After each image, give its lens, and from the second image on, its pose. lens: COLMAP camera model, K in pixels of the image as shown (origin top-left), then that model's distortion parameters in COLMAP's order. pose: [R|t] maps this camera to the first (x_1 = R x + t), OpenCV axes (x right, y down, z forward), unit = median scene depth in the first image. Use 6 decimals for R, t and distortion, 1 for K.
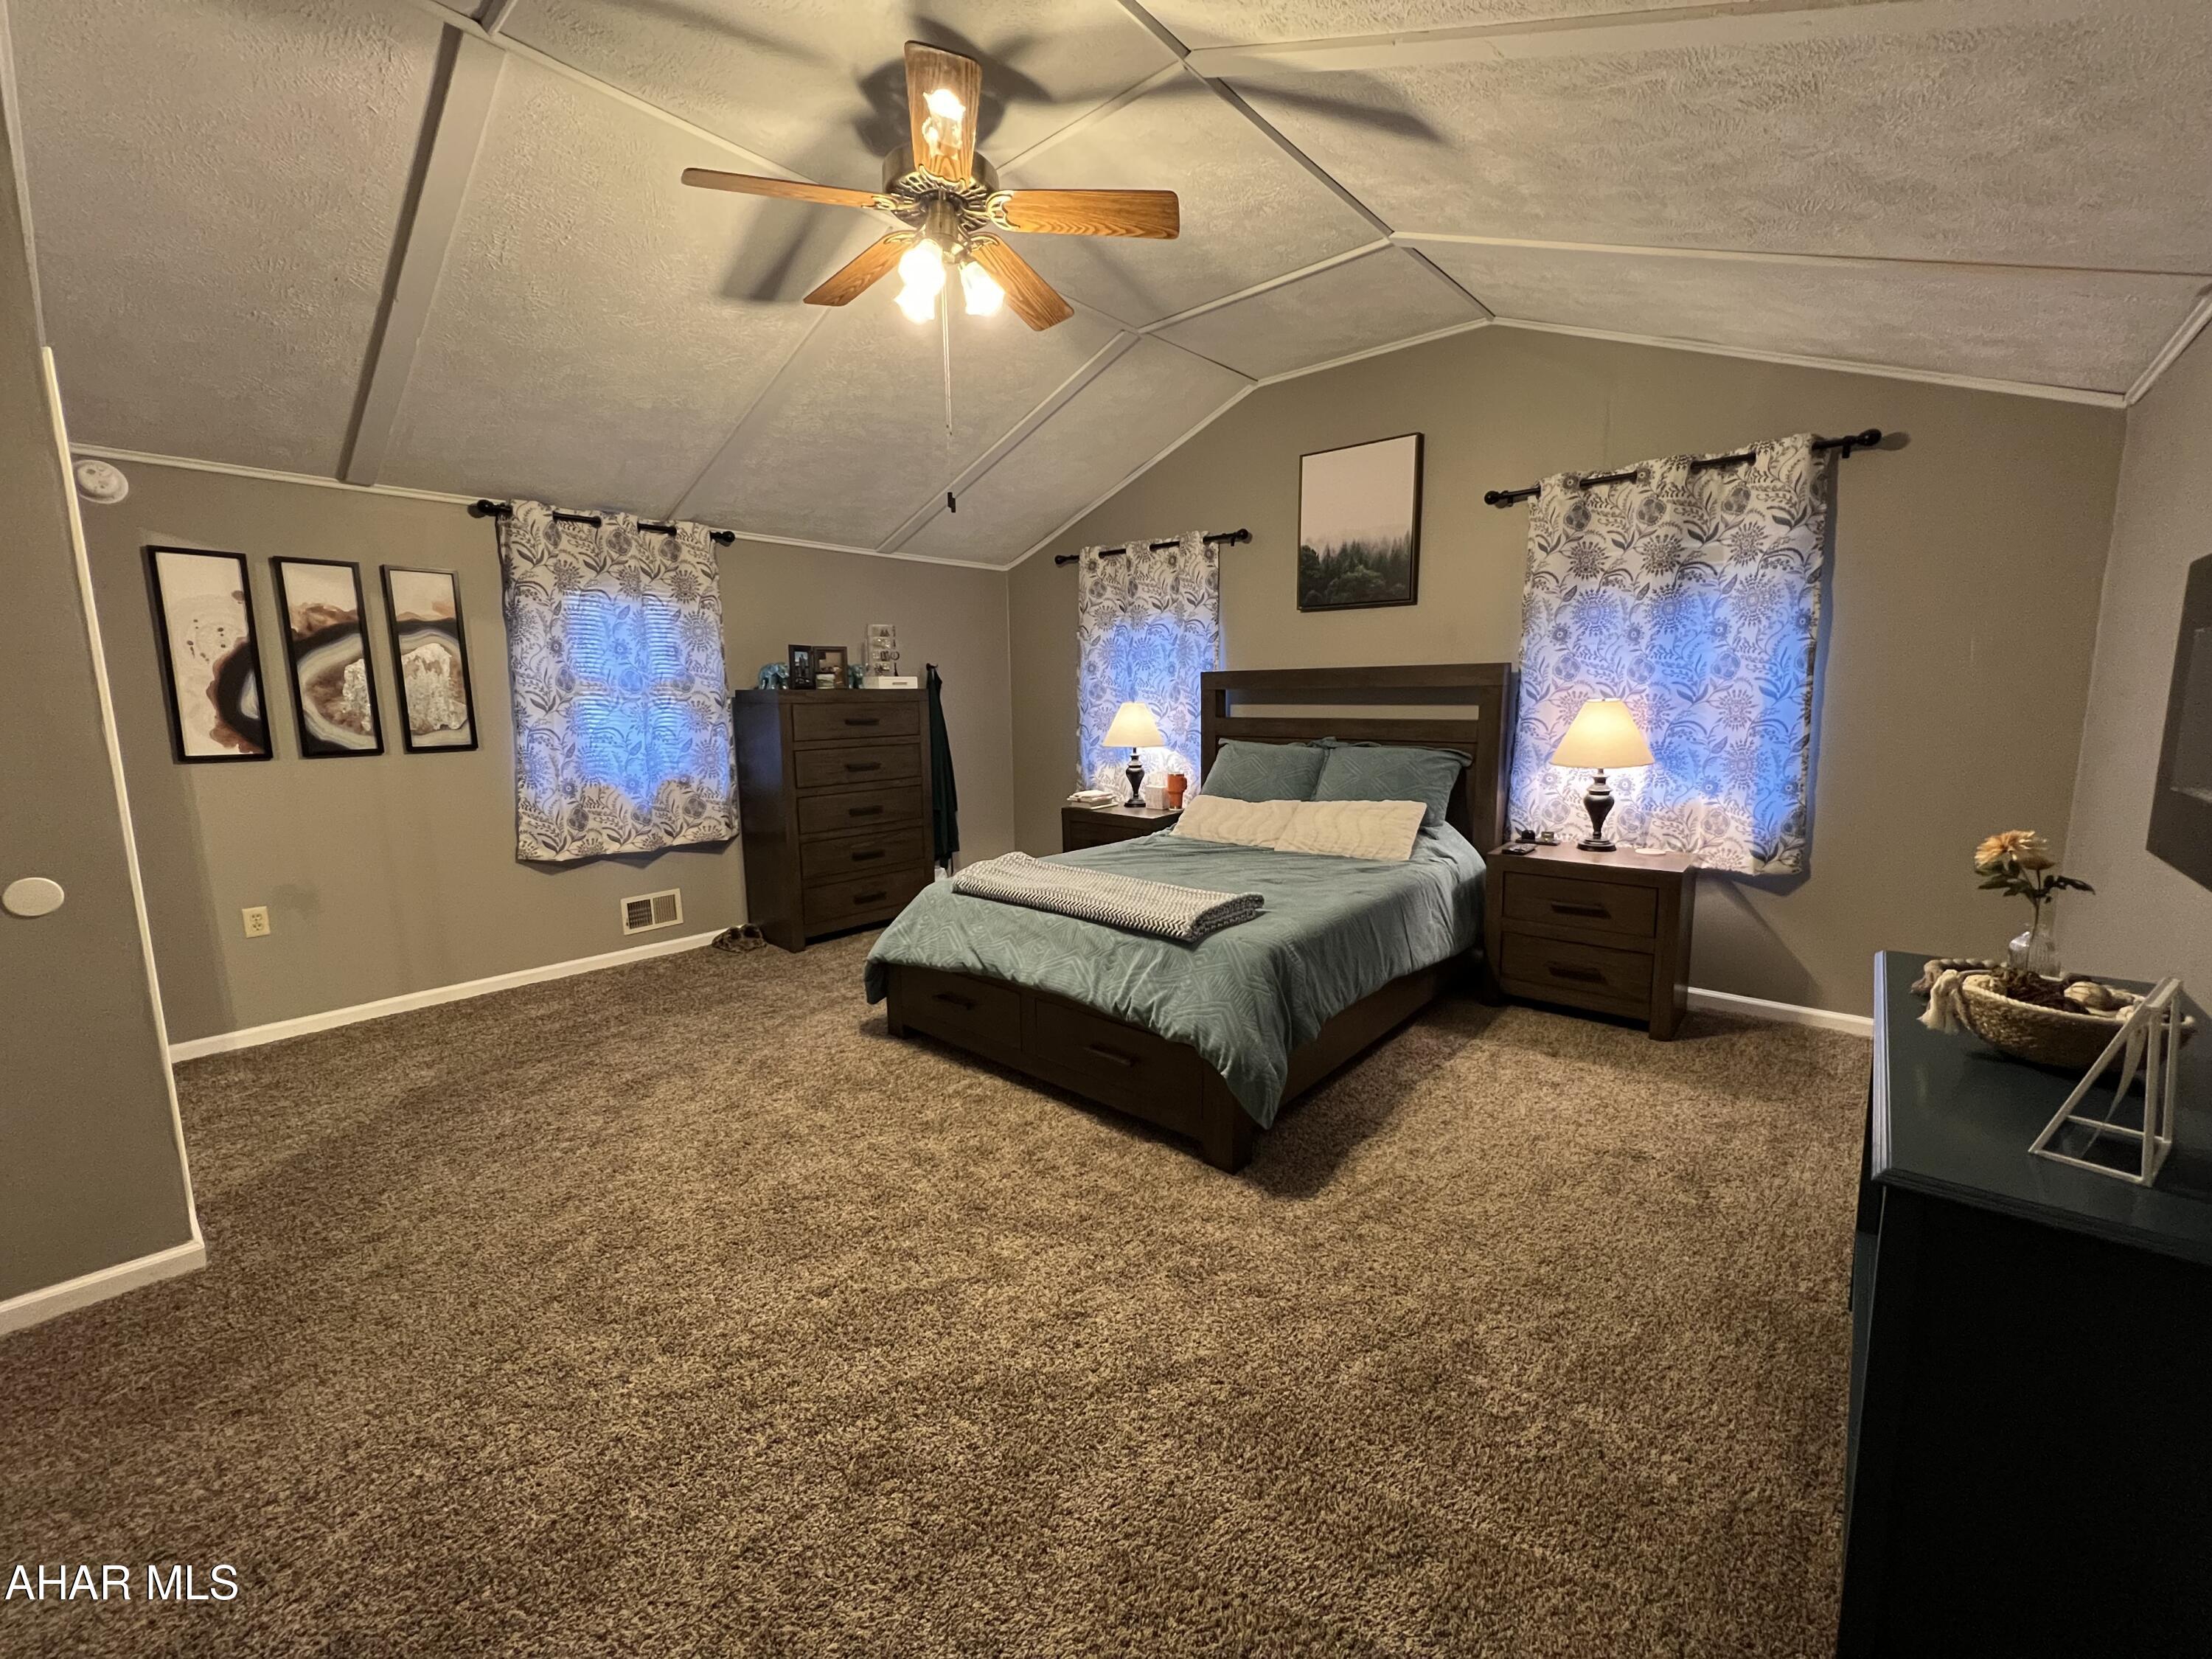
lens RADIAL K [[882.5, 0, 1104.6], [0, 882.5, 822.1], [0, 0, 1]] dist [-0.001336, 0.000278]
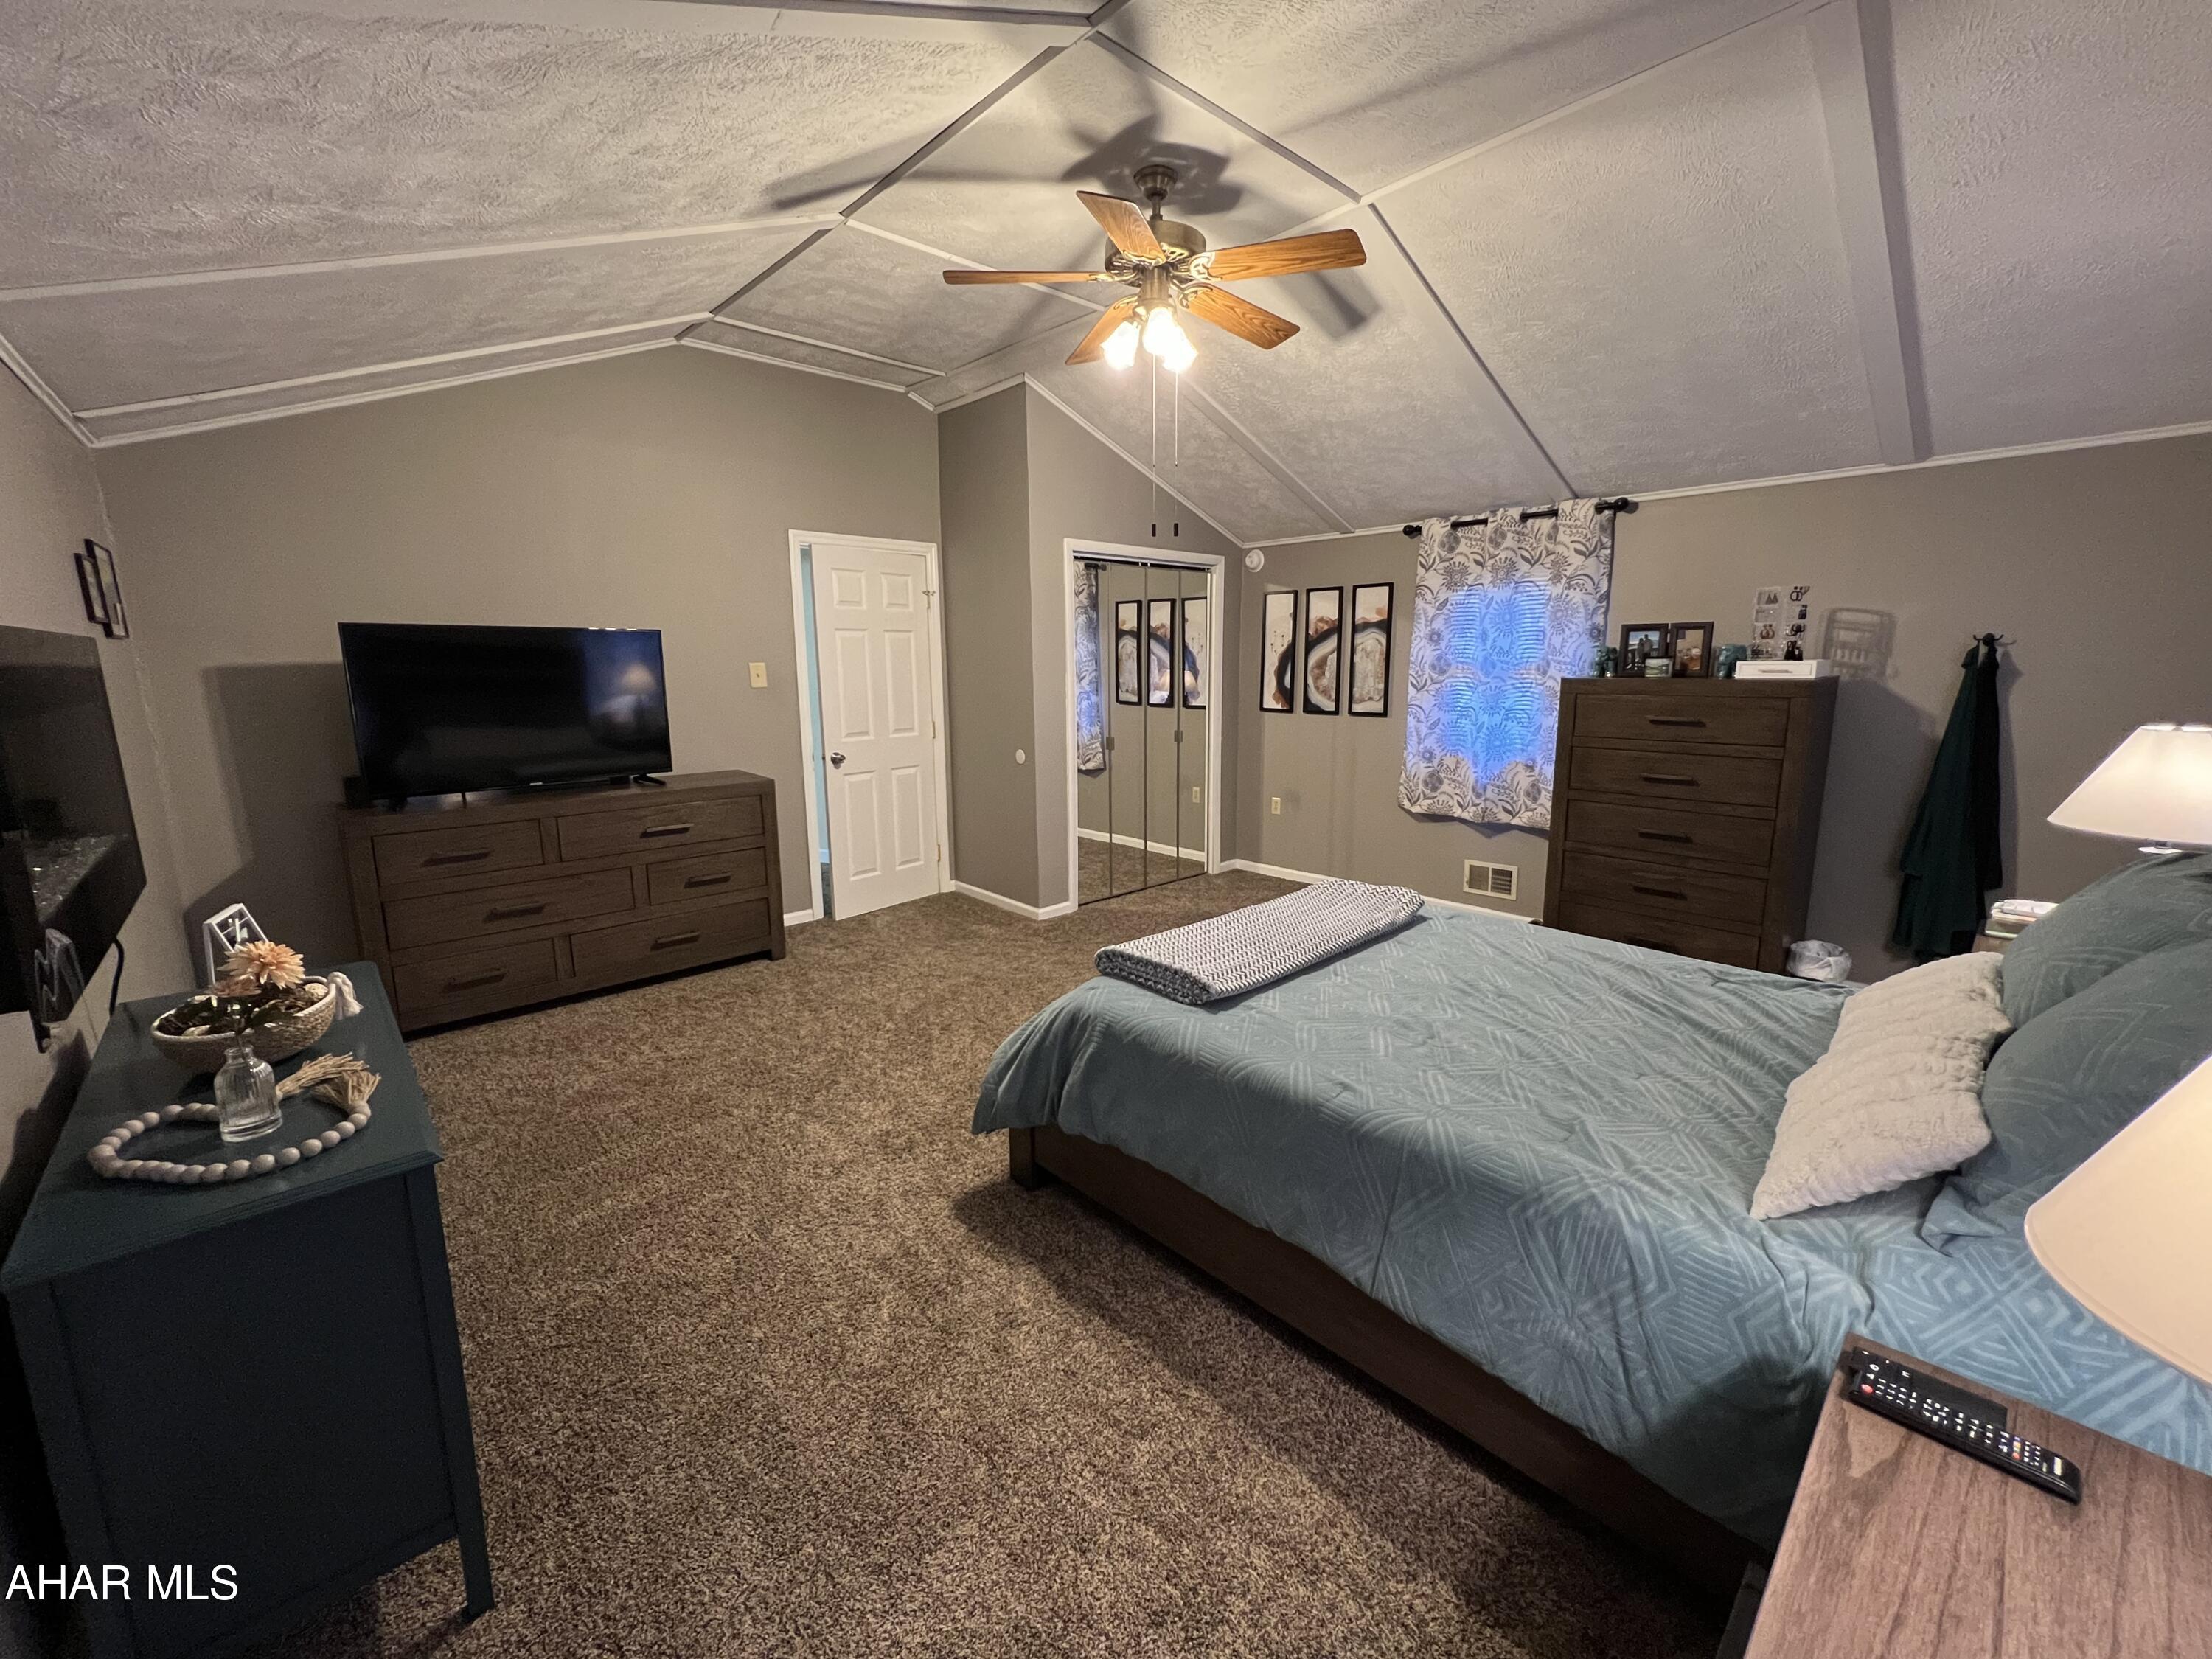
lens RADIAL K [[882.5, 0, 1104.6], [0, 882.5, 822.1], [0, 0, 1]] dist [-0.001336, 0.000278]
pose [[-0.100507, 0.194145, -0.975810, 0.658866], [-0.133613, 0.969259, 0.206604, -0.145401], [0.985924, 0.151146, -0.071477, 0.692165]]
